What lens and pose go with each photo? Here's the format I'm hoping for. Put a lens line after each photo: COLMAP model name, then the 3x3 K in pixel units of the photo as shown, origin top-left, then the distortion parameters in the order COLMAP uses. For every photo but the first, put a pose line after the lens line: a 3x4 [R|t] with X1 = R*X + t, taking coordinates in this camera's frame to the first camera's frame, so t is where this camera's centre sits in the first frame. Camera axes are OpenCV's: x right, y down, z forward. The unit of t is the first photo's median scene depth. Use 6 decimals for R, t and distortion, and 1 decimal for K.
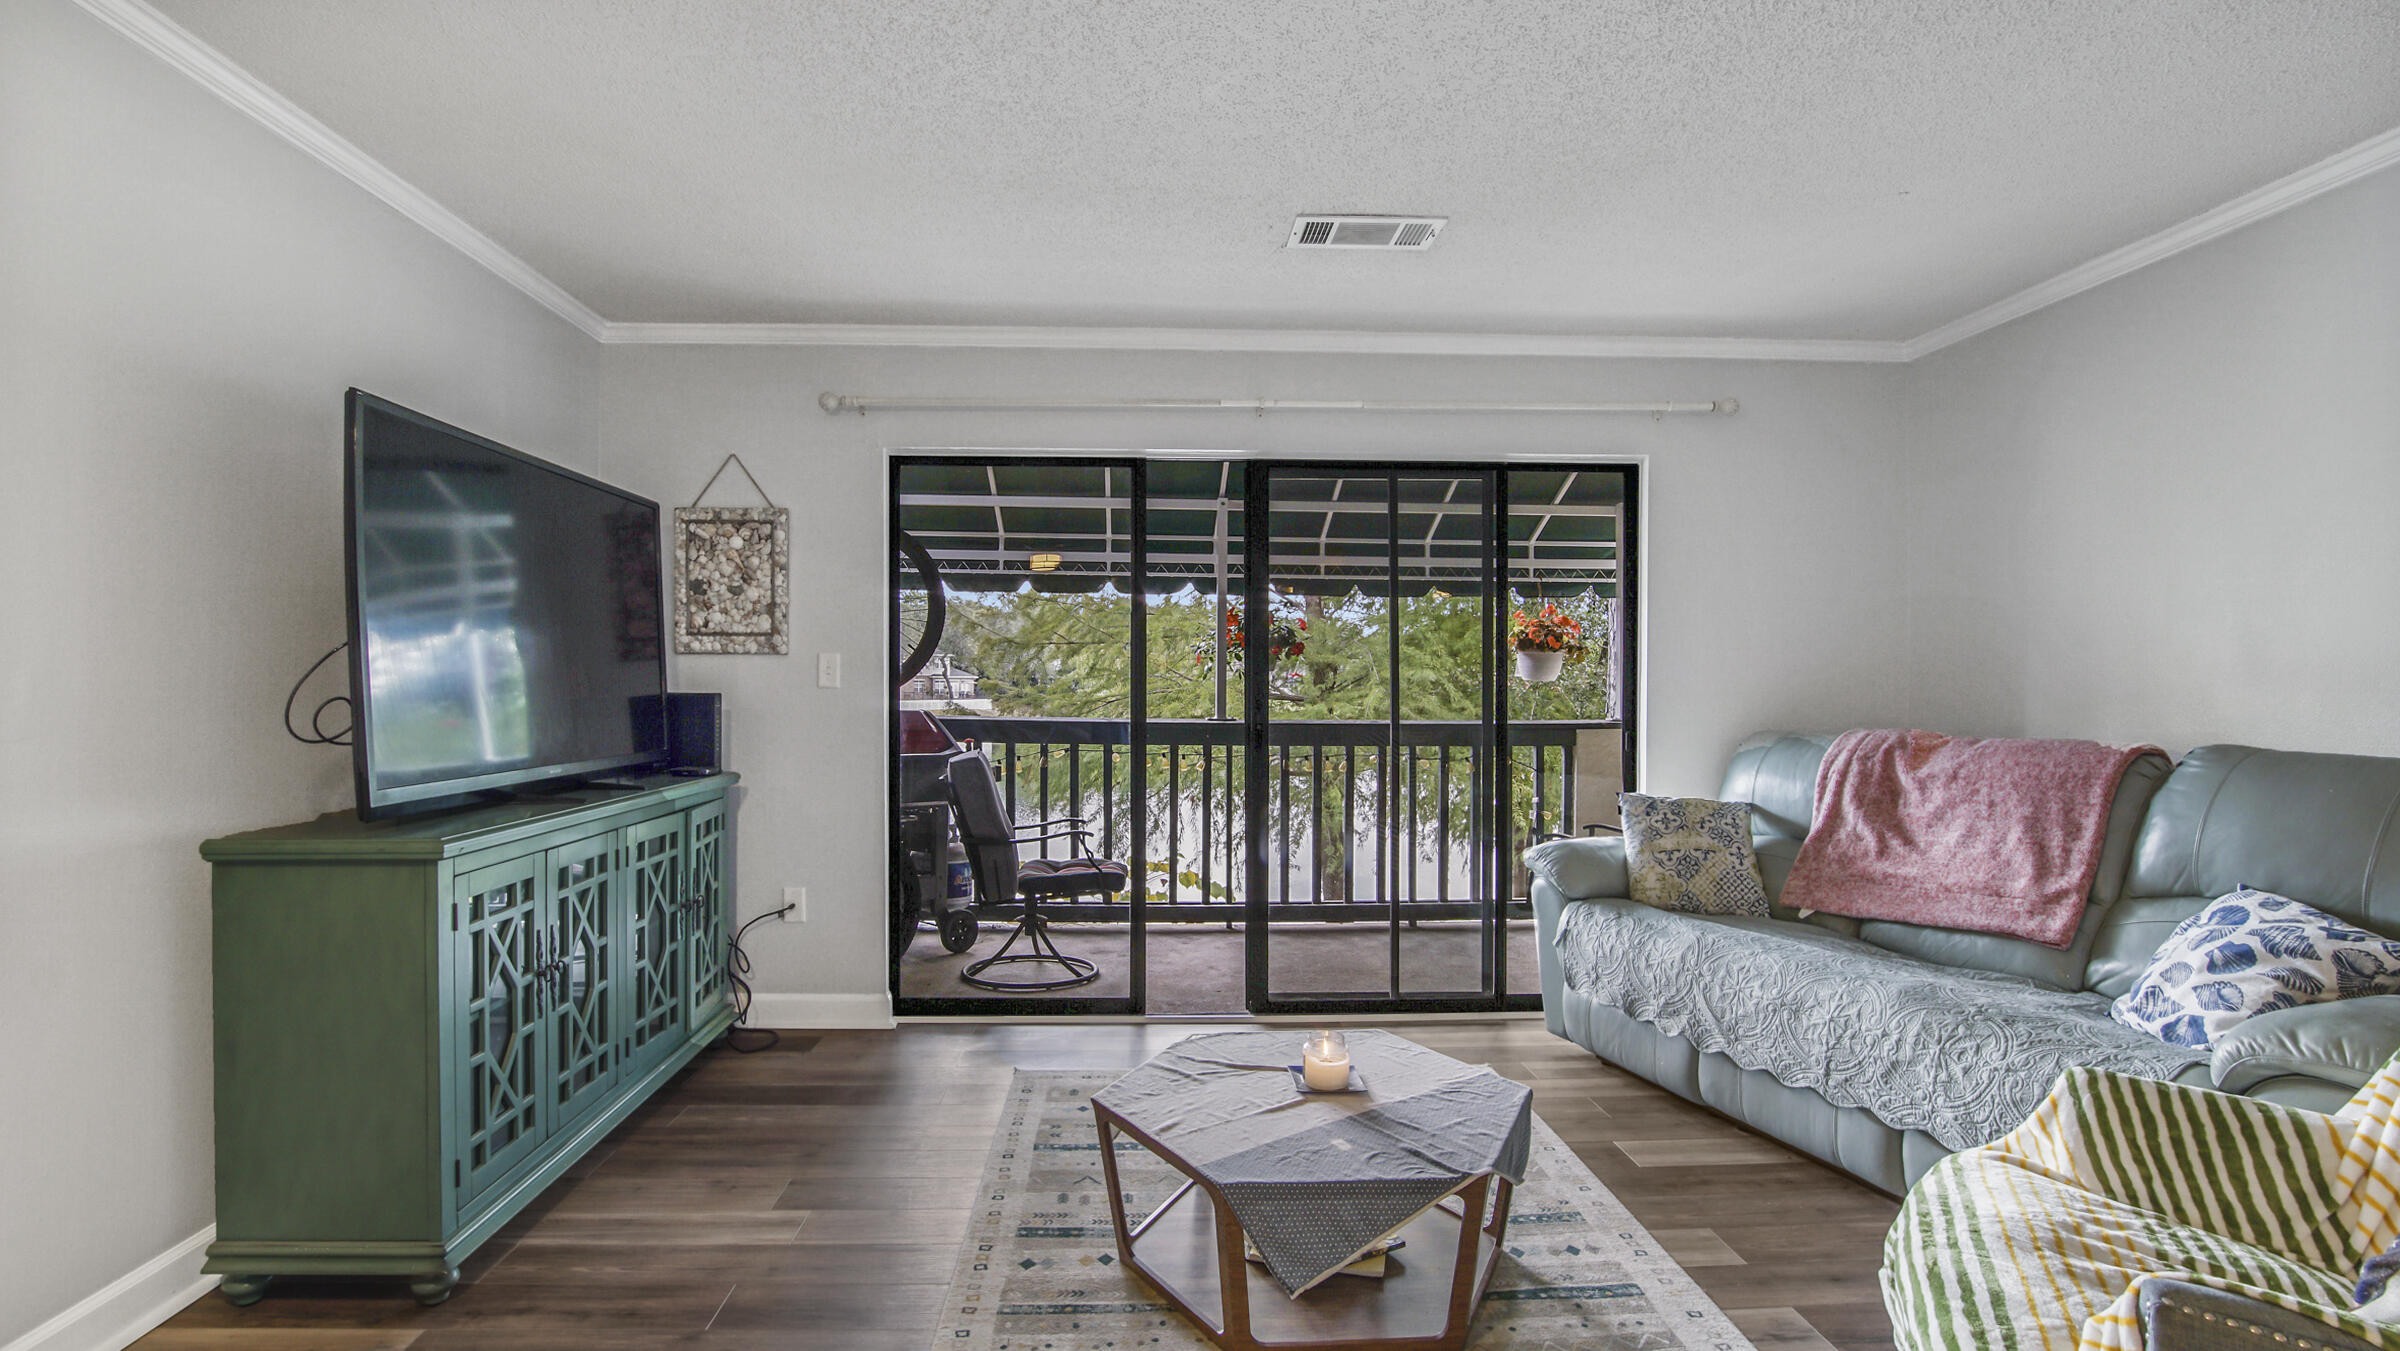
lens RADIAL K [[1130.1, 0, 1205.1], [0, 1130.1, 683.9], [0, 0, 1]] dist [-0.003019, -0.000174]
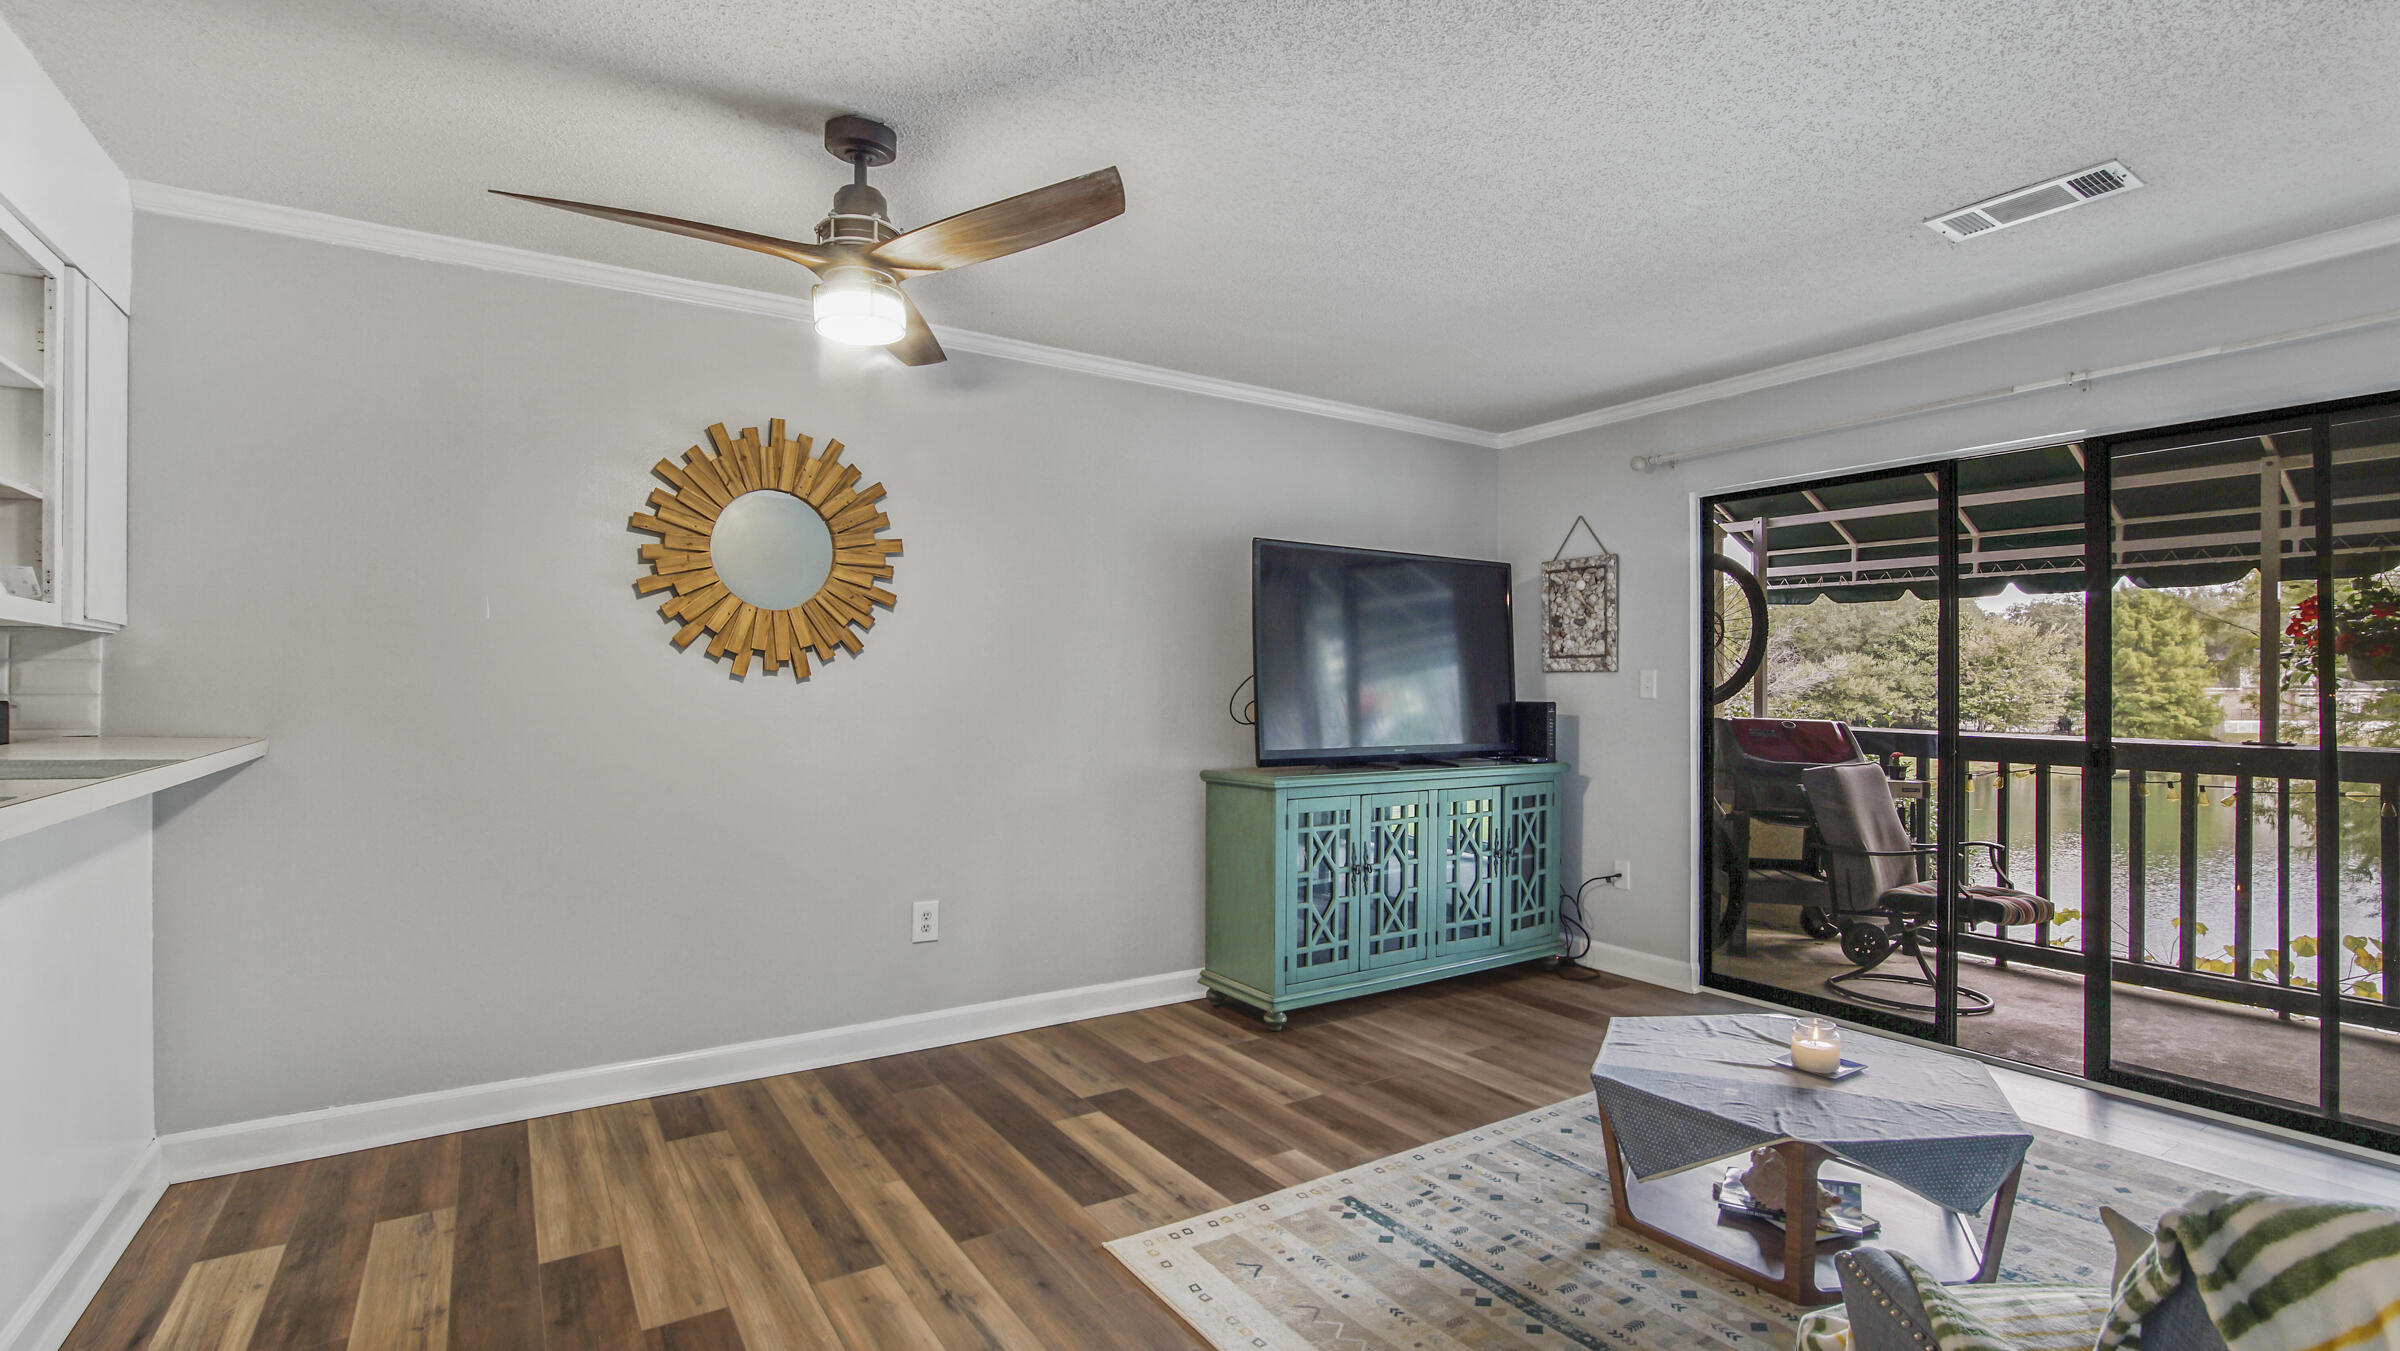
lens RADIAL K [[1130.1, 0, 1209.0], [0, 1130.1, 674.4], [0, 0, 1]] dist [-0.003019, -0.000174]
pose [[0.522764, -0.011972, -0.852393, 0.453756], [-0.002960, 0.999870, -0.015858, -0.001987], [0.852472, 0.010813, 0.522661, -0.028629]]
